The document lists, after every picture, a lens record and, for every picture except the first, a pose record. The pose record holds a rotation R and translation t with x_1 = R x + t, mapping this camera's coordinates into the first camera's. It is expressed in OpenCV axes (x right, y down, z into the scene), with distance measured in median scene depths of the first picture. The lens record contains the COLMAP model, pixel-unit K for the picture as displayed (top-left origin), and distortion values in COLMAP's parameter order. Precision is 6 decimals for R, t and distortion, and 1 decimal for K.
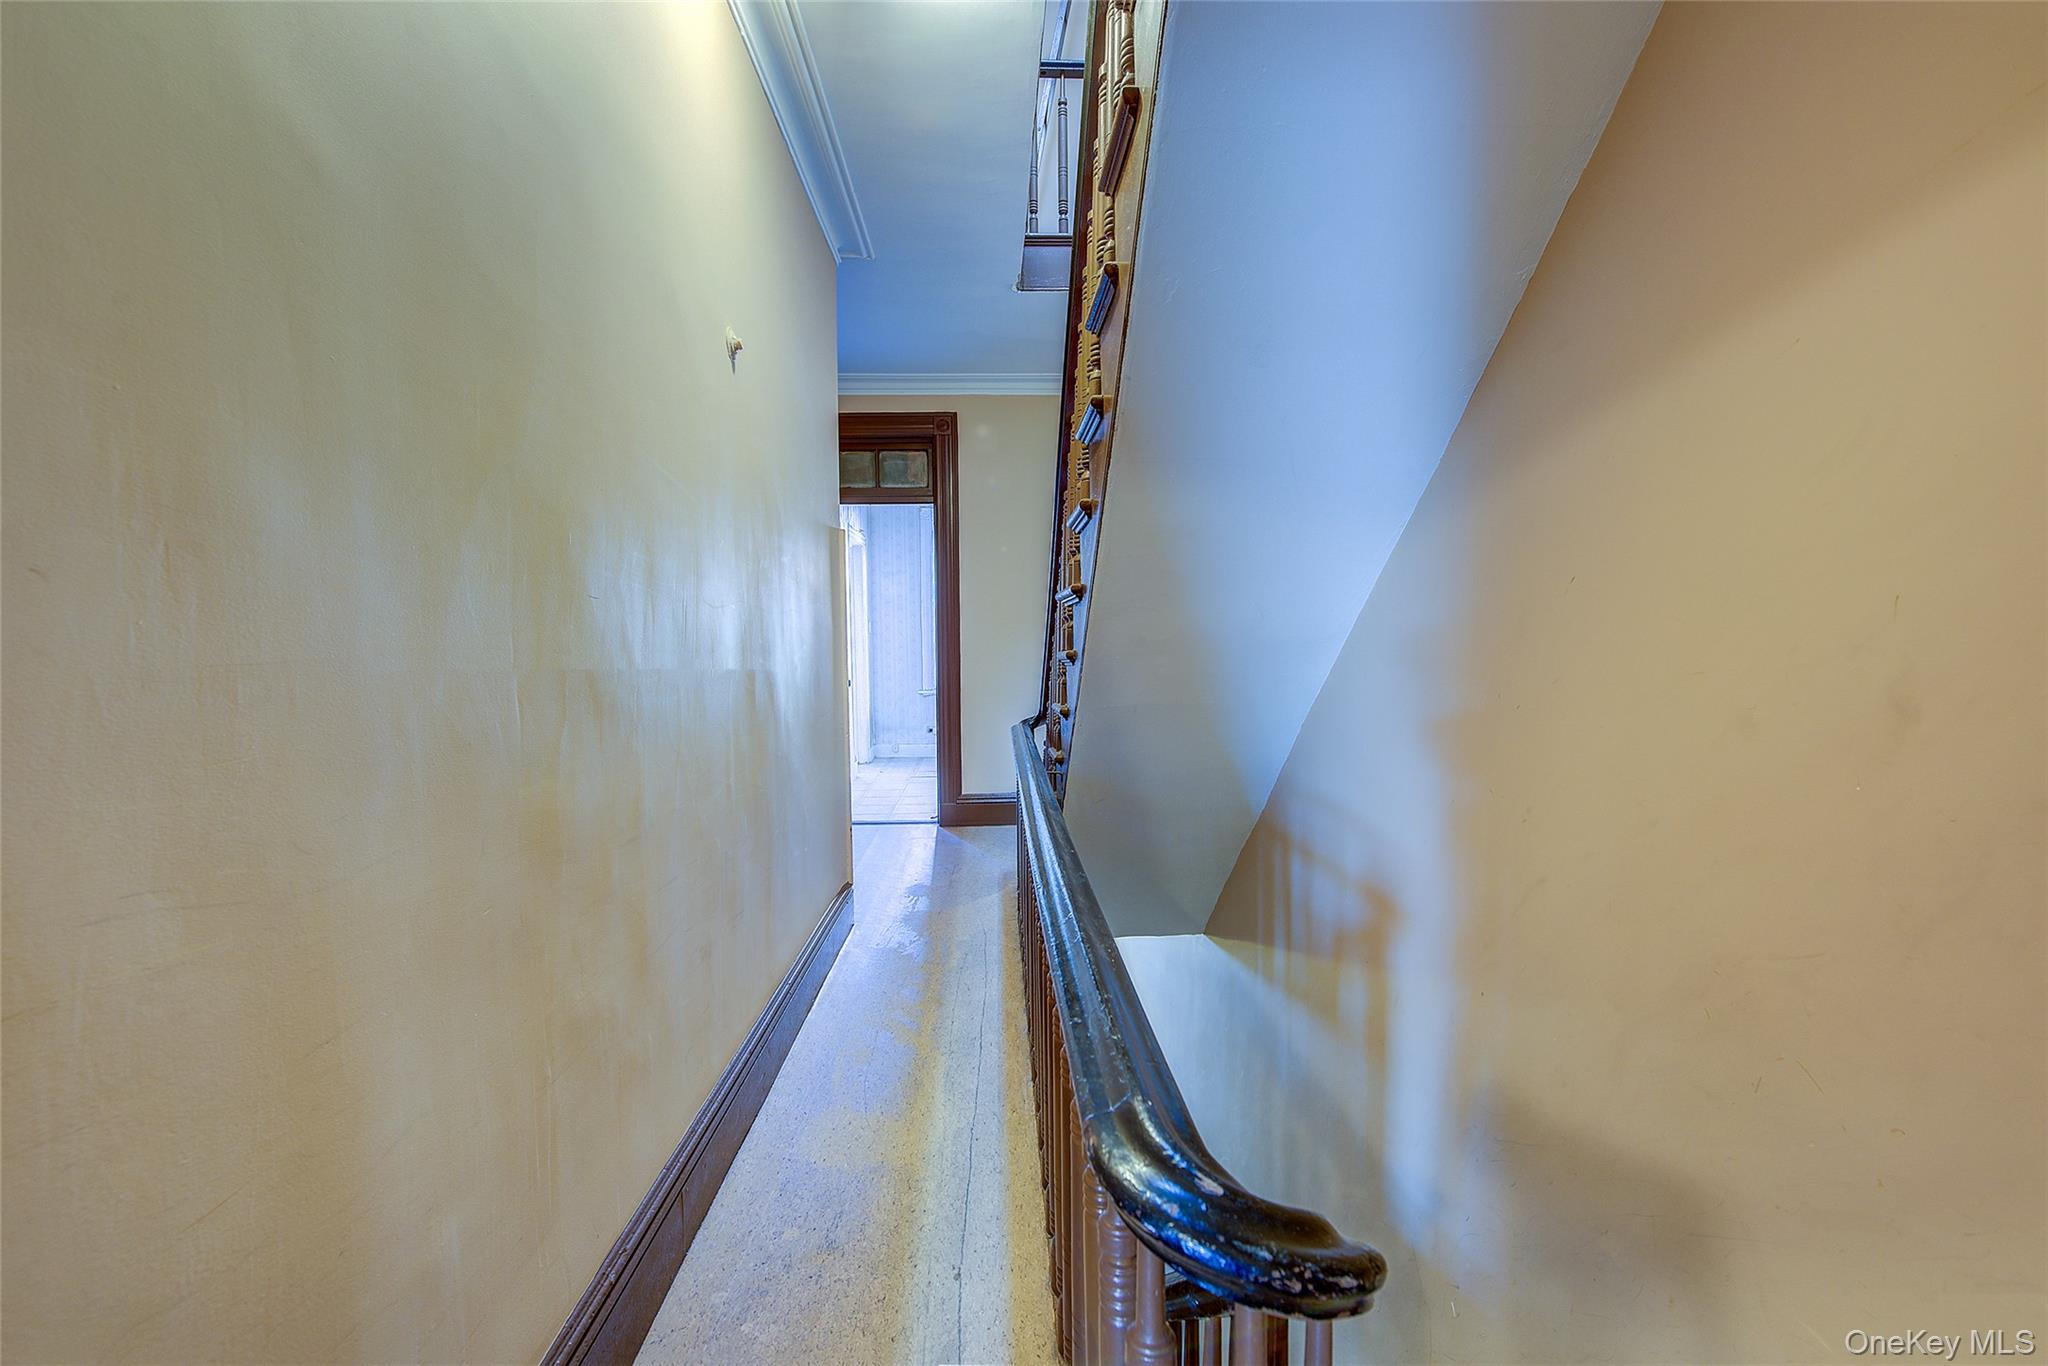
lens RADIAL K [[814.3, 0, 1026.0], [0, 814.3, 678.0], [0, 0, 1]] dist [-0.003279, -0.000183]
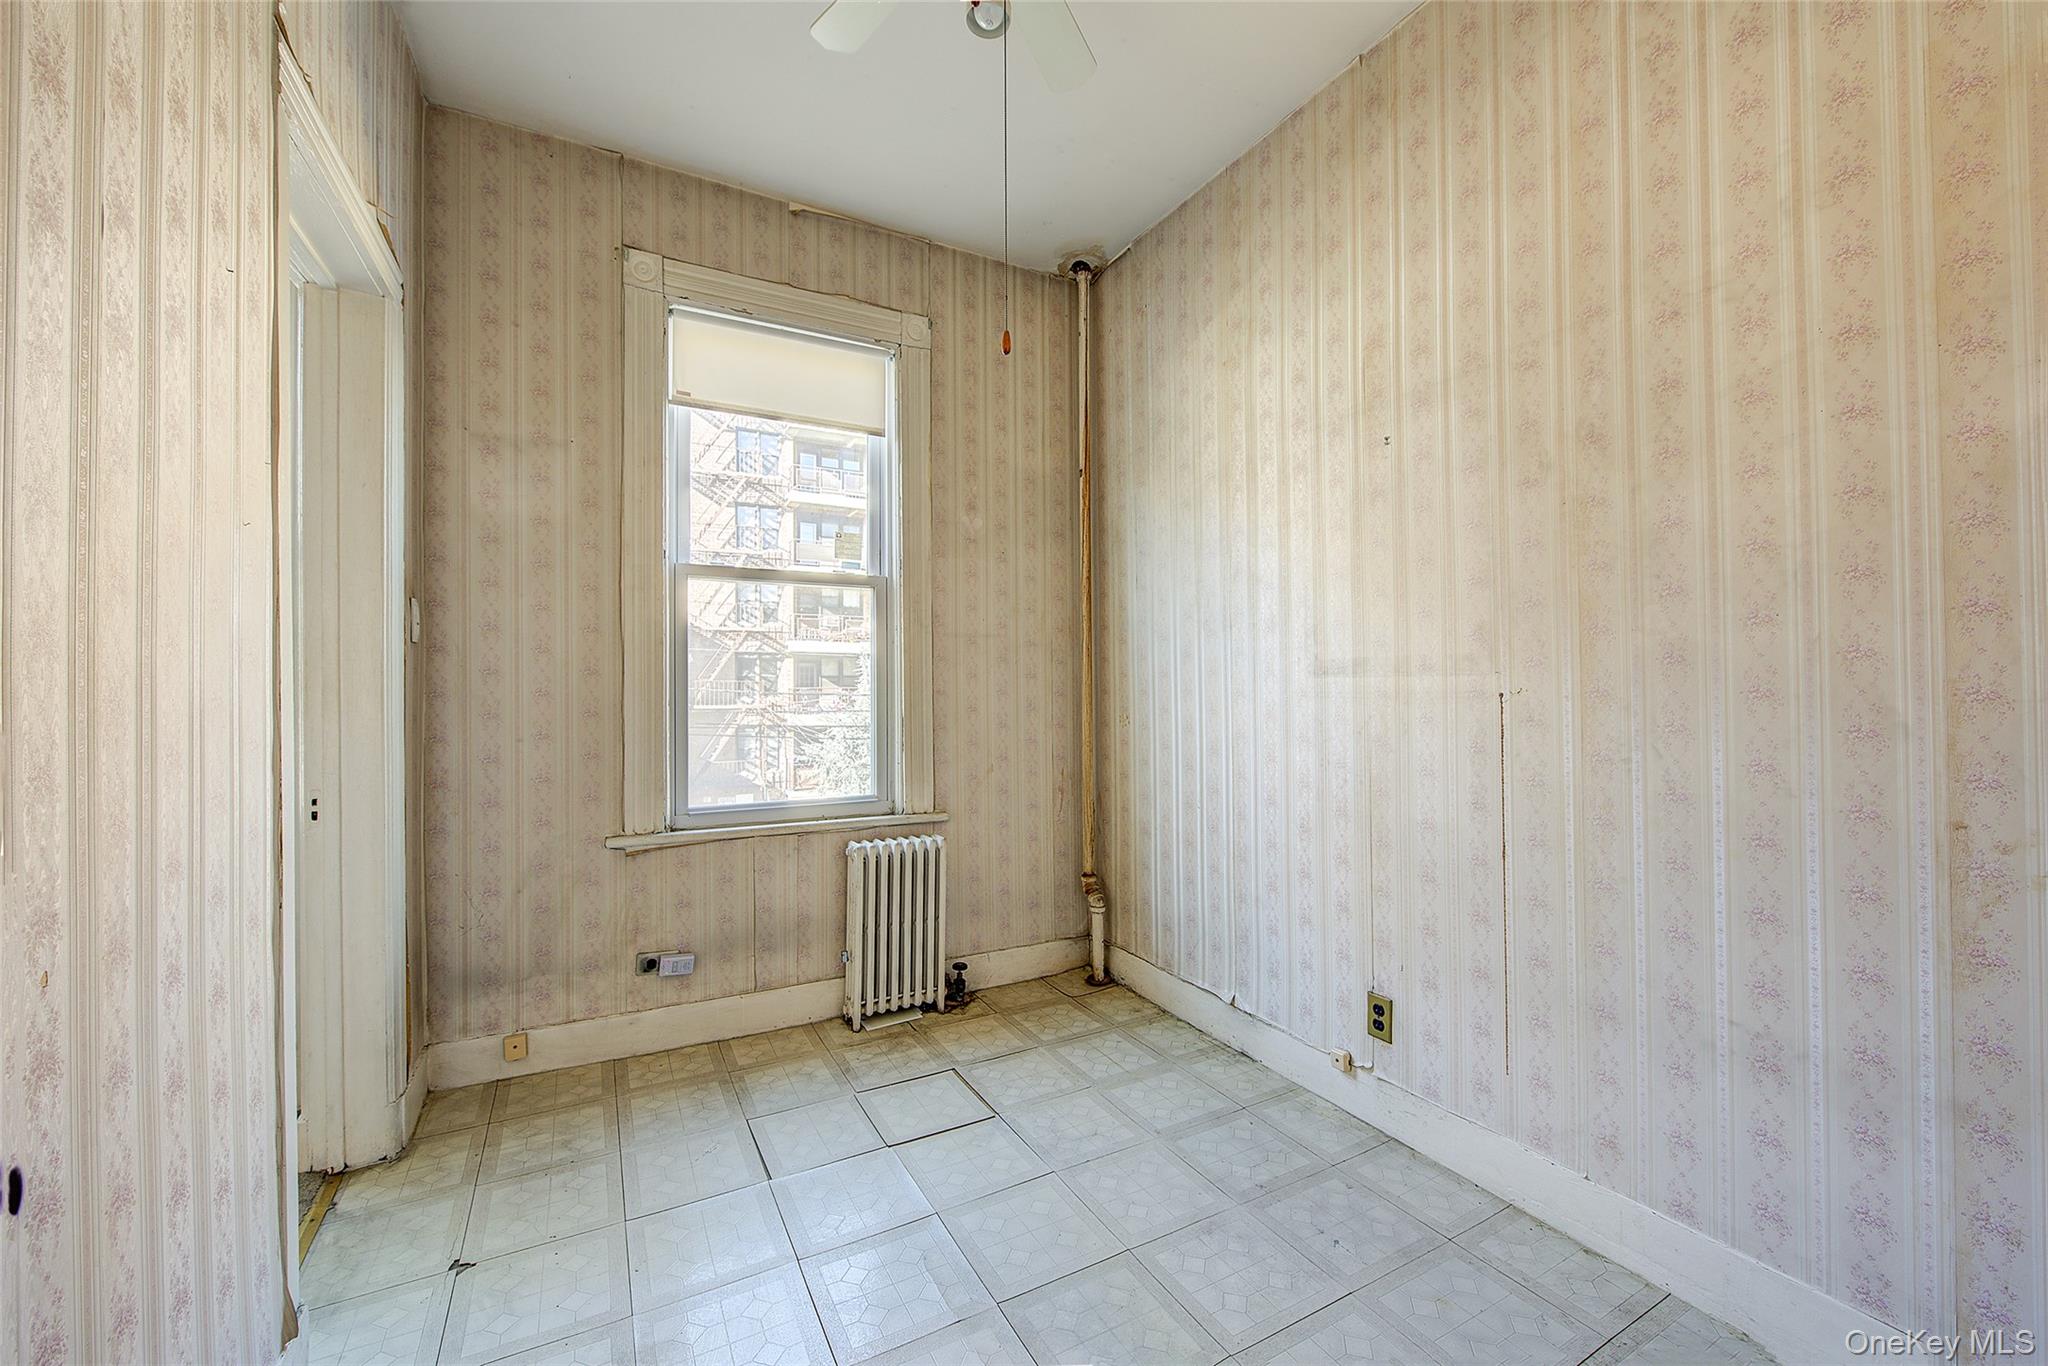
lens RADIAL K [[814.3, 0, 1021.9], [0, 814.3, 673.9], [0, 0, 1]] dist [-0.003279, -0.000183]
pose [[0.899996, 0.006361, 0.435851, -0.125676], [0.012827, 0.999074, -0.041068, -0.031562], [-0.435709, 0.042551, 0.899081, 0.655791]]
